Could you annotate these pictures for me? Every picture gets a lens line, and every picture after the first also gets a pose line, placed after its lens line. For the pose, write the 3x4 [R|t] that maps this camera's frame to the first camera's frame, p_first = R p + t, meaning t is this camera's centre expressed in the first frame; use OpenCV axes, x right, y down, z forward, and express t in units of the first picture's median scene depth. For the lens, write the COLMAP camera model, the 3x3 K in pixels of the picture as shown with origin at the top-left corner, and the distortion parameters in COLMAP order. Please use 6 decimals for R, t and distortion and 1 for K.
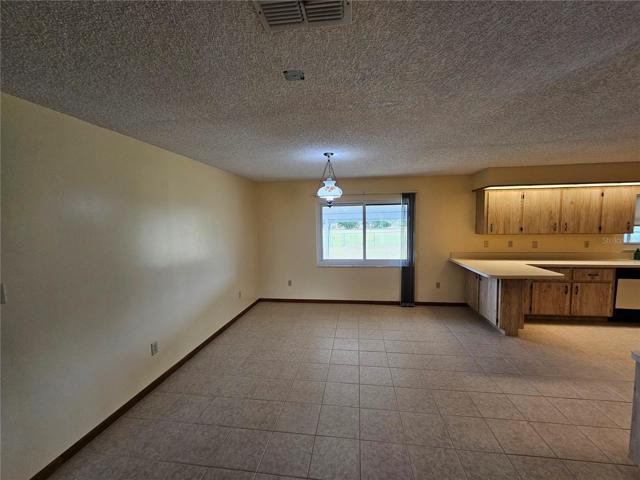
lens RADIAL K [[262.4, 0, 323.1], [0, 262.4, 243.1], [0, 0, 1]] dist [-0.002482, 0.000635]
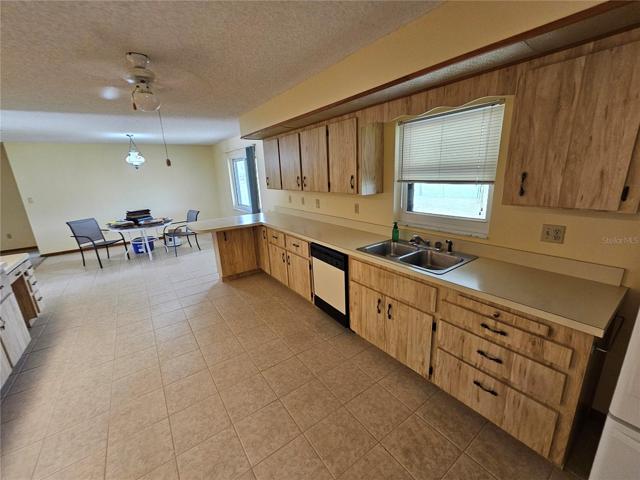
lens RADIAL K [[262.4, 0, 324.8], [0, 262.4, 241.8], [0, 0, 1]] dist [-0.002482, 0.000635]
pose [[0.695546, 0.174465, -0.696977, 1.551935], [-0.031801, 0.976595, 0.212723, -0.057249], [0.717777, -0.125794, 0.684815, 0.491562]]
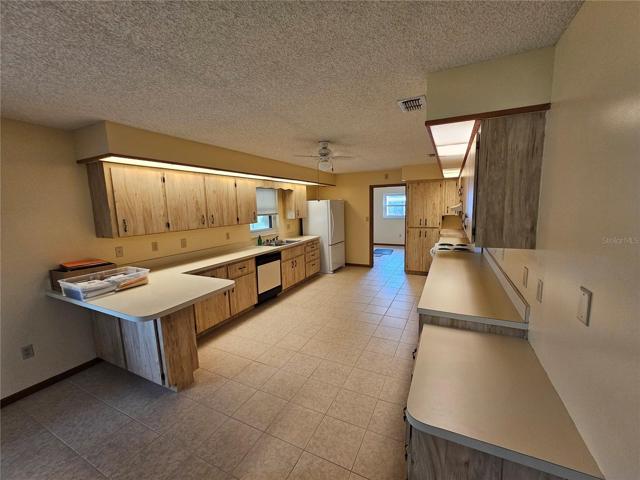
lens RADIAL K [[262.4, 0, 322.7], [0, 262.4, 239.6], [0, 0, 1]] dist [-0.002482, 0.000635]
pose [[0.314601, -0.116501, 0.942048, 0.211998], [0.095641, 0.991280, 0.090650, -0.039399], [-0.944394, 0.061580, 0.323000, 0.377765]]
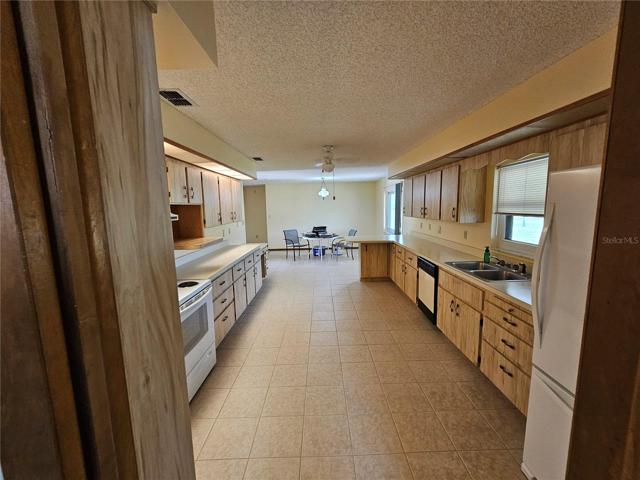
lens RADIAL K [[262.4, 0, 325.8], [0, 262.4, 239.7], [0, 0, 1]] dist [-0.002482, 0.000635]
pose [[0.157174, 0.138696, -0.977783, 1.872492], [-0.064658, 0.989410, 0.129952, -0.062312], [0.985452, 0.042797, 0.164478, 0.467658]]
